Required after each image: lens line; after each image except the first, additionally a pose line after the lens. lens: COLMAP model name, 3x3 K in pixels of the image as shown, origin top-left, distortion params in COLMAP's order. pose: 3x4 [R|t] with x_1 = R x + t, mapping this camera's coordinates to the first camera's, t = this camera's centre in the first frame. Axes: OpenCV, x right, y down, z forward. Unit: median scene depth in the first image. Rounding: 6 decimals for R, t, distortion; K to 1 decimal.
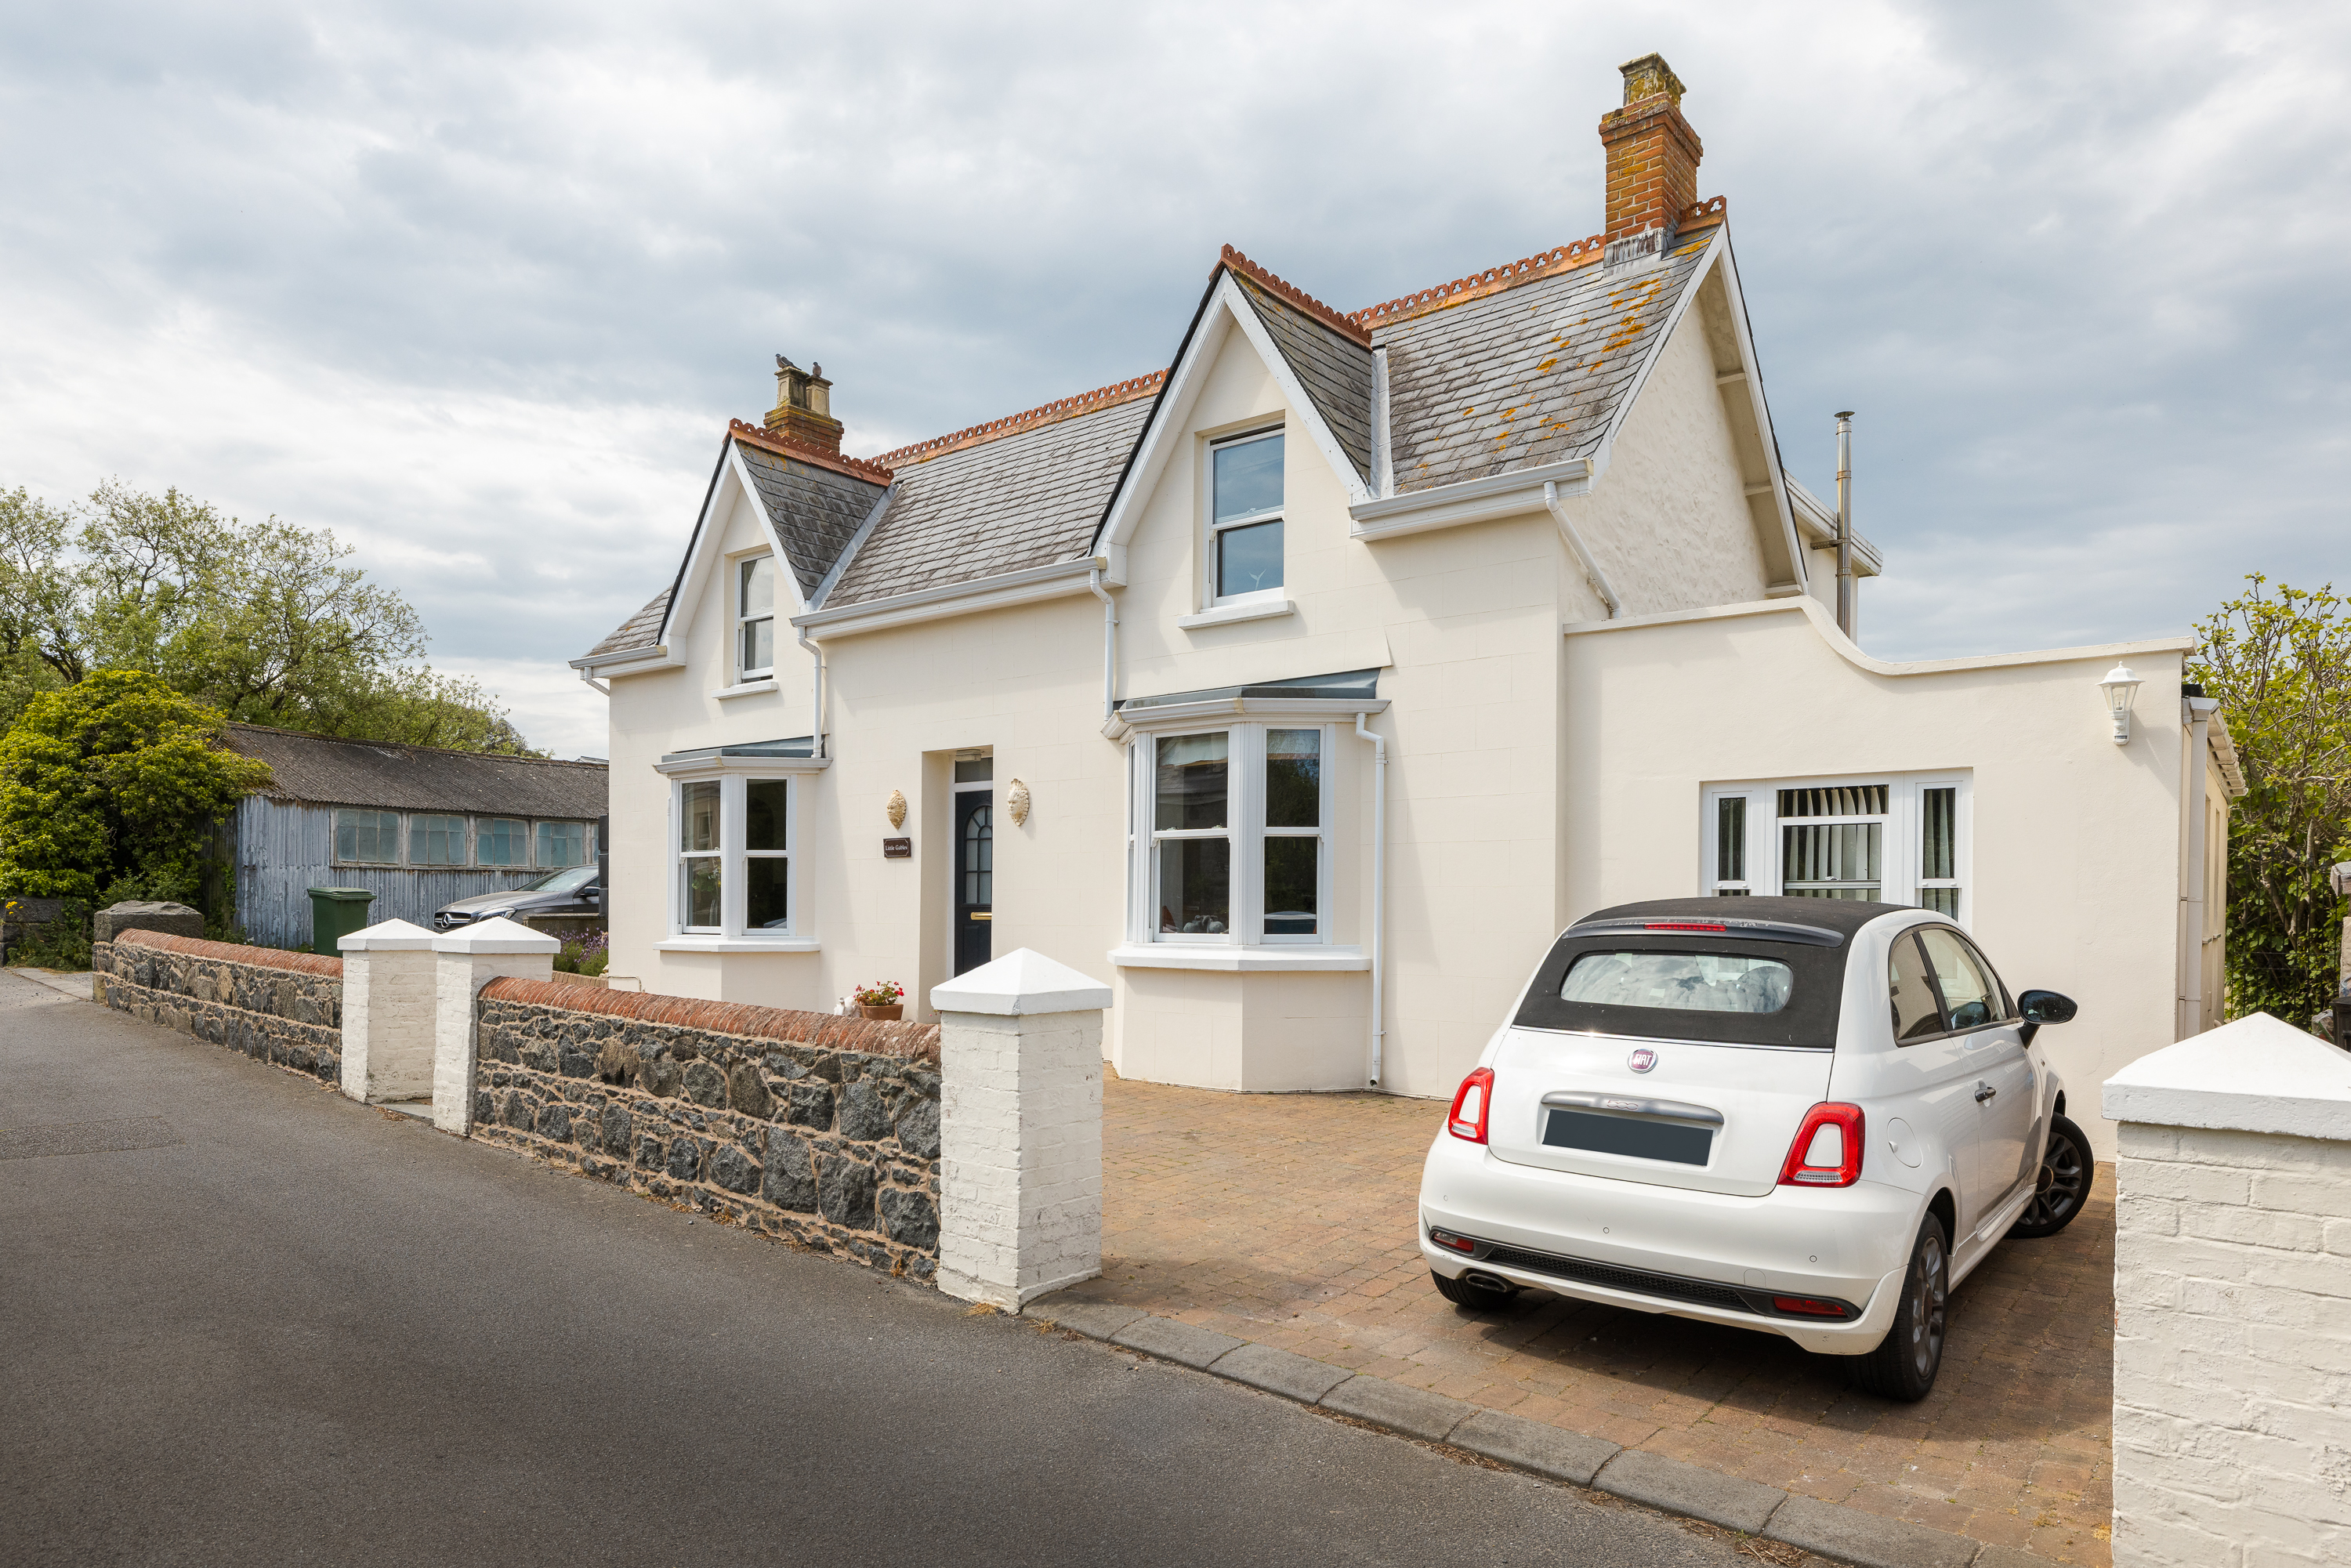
lens RADIAL K [[1337.4, 0, 1167.3], [0, 1337.4, 905.1], [0, 0, 1]] dist [0.001816, -0.000392]
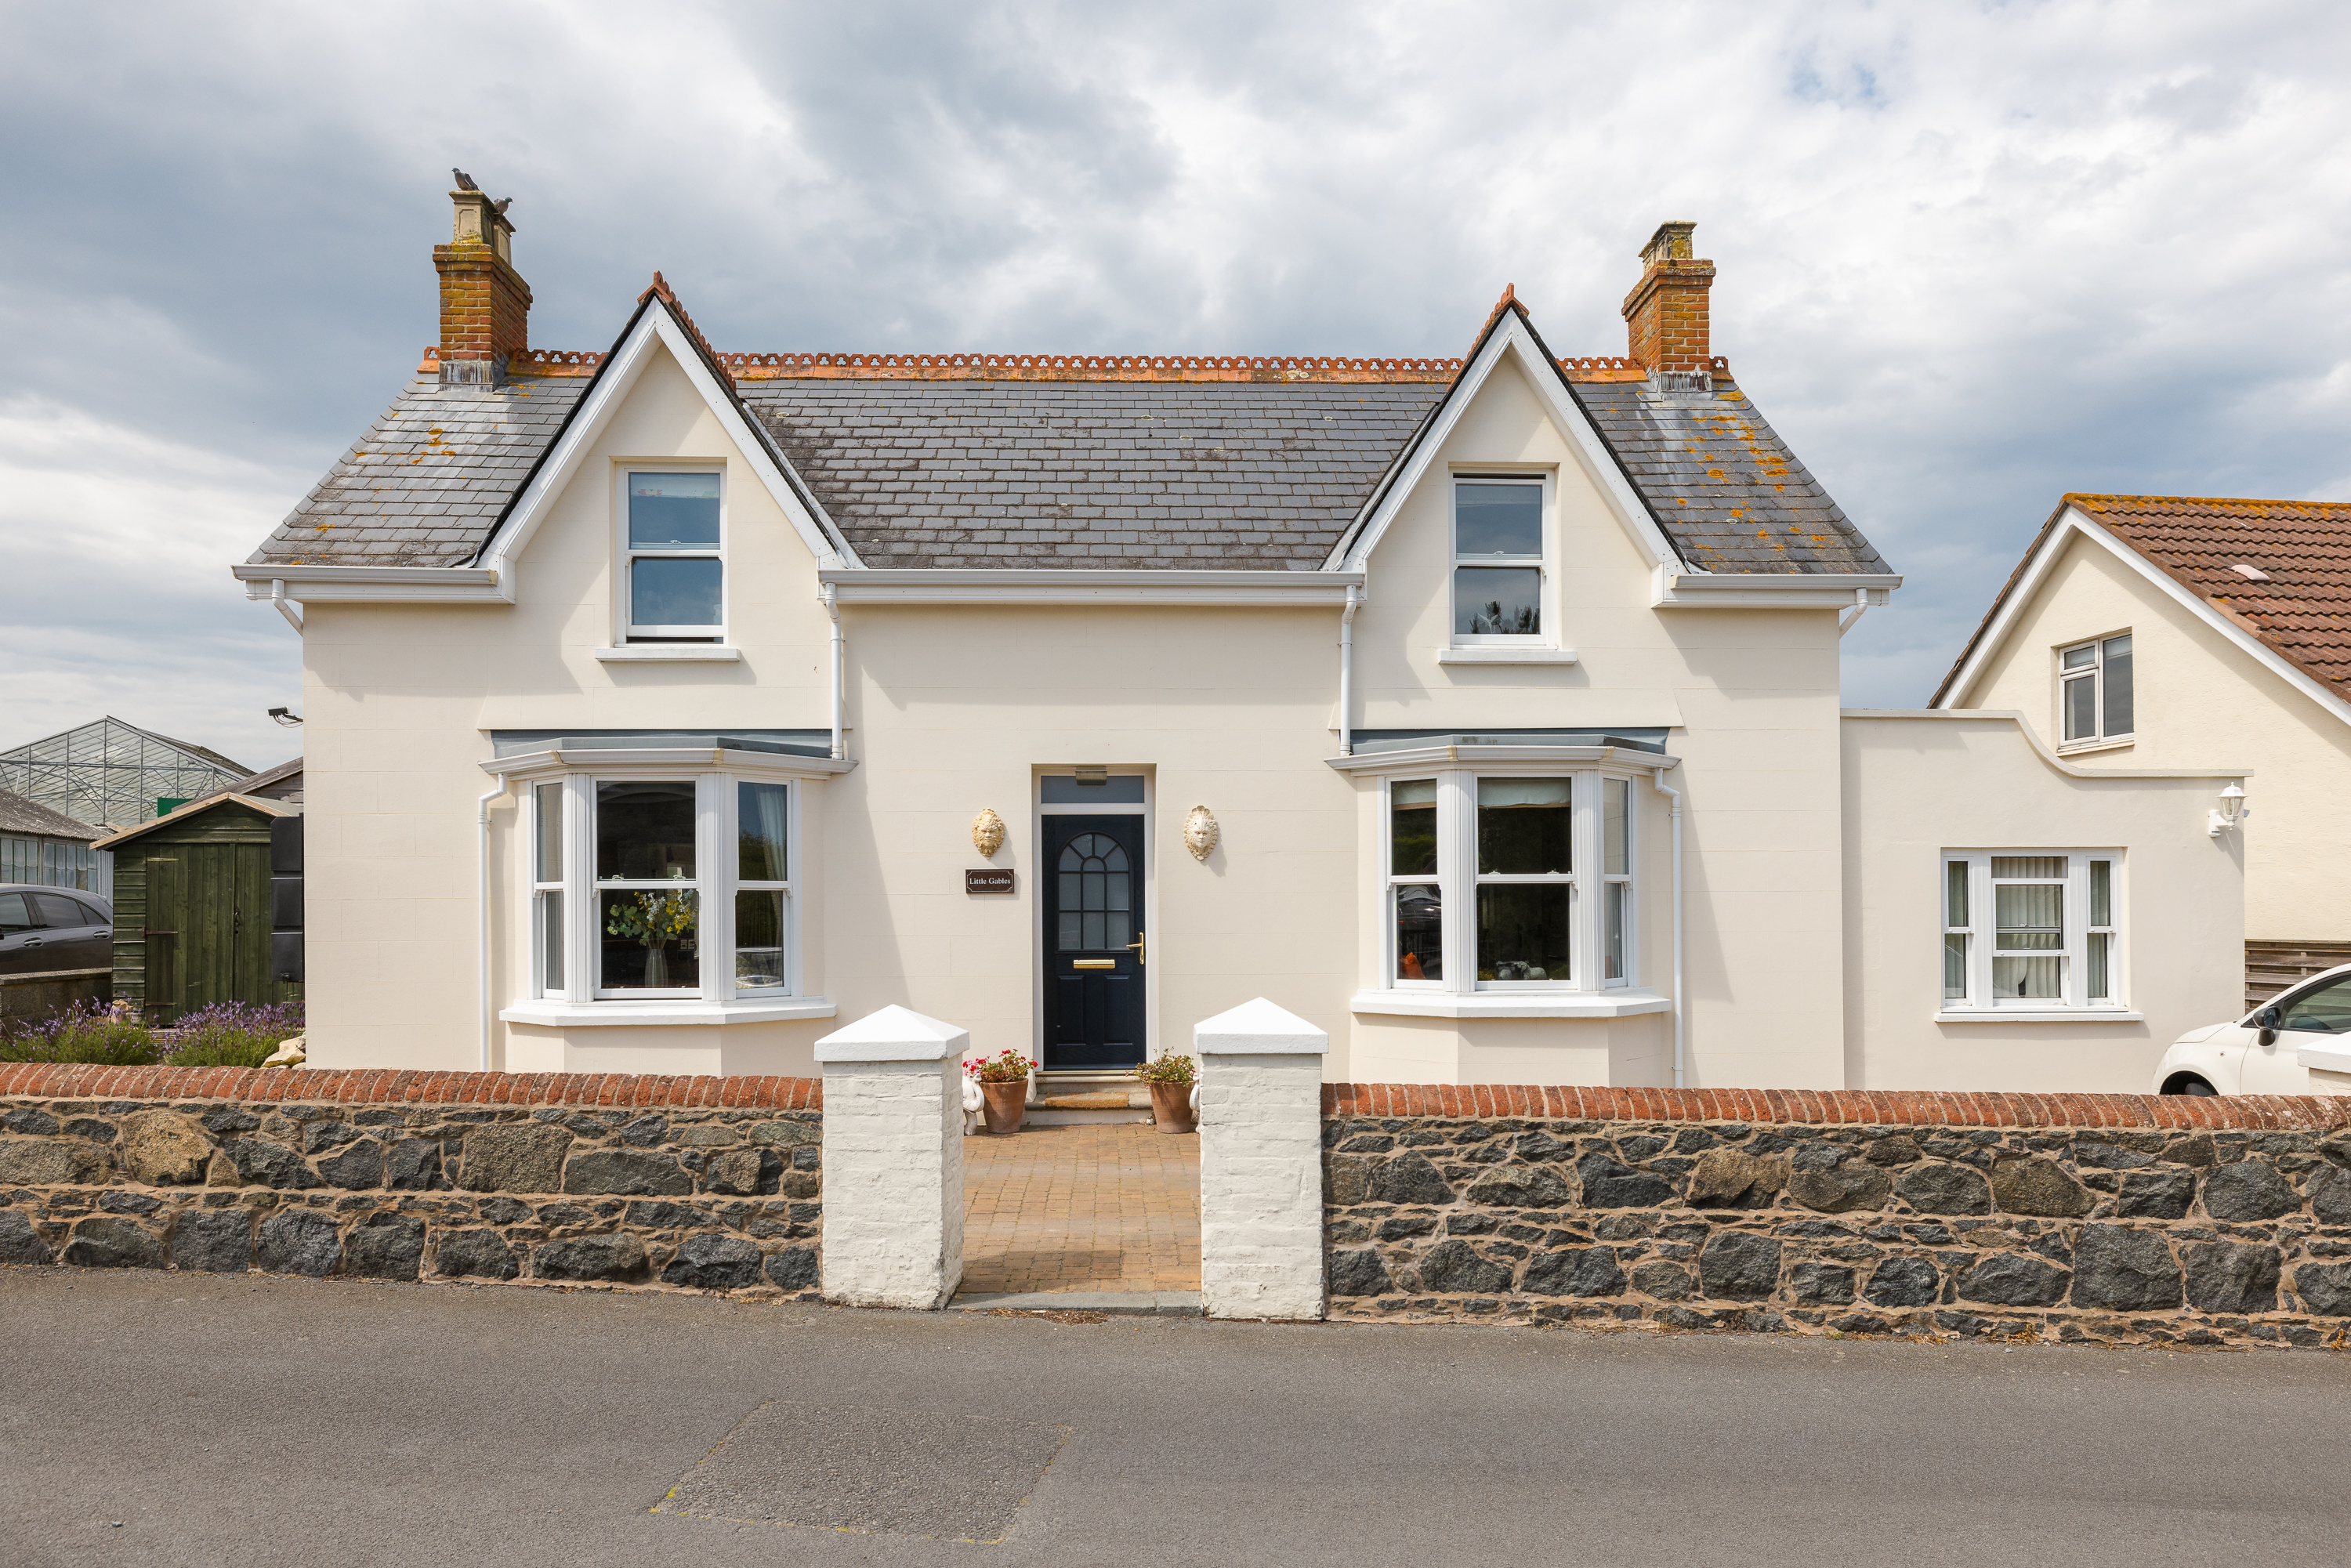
lens RADIAL K [[1337.4, 0, 1167.3], [0, 1337.4, 905.1], [0, 0, 1]] dist [0.001816, -0.000392]
pose [[0.782389, -0.000436, 0.622790, -1.079958], [0.006512, 0.999951, -0.007480, -0.038549], [-0.622756, 0.009908, 0.782354, 0.540152]]
